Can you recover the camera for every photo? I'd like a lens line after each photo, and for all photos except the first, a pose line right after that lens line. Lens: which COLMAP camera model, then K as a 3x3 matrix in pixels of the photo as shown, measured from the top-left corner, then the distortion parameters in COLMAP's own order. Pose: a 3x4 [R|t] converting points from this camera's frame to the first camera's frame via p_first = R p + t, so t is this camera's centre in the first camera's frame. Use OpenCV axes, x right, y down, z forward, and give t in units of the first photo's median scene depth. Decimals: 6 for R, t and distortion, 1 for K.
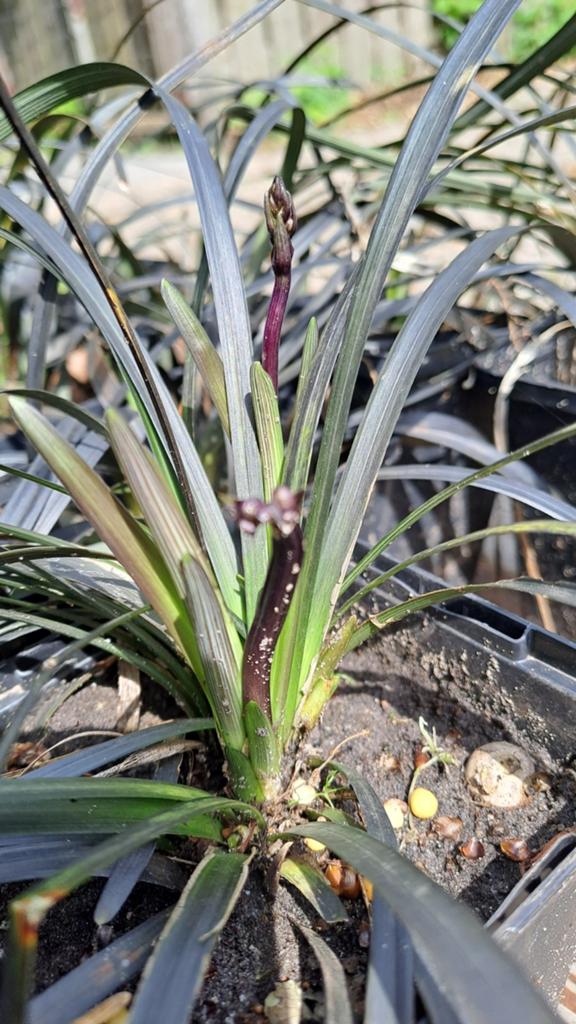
lens RADIAL K [[803.2, 0, 253.7], [0, 803.2, 479.8], [0, 0, 1]] dist [0.117931, -0.275441]
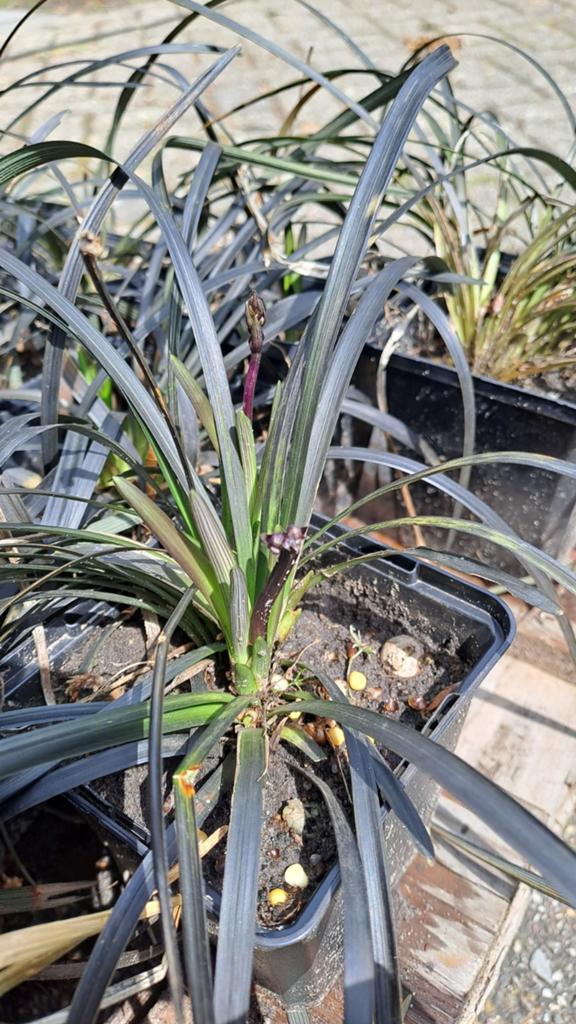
lens RADIAL K [[803.2, 0, 253.7], [0, 803.2, 479.8], [0, 0, 1]] dist [0.117931, -0.275441]
pose [[0.981790, -0.081788, 0.171461, -0.208281], [0.053780, 0.985315, 0.162058, -0.230108], [-0.182197, -0.149886, 0.971771, -0.390860]]
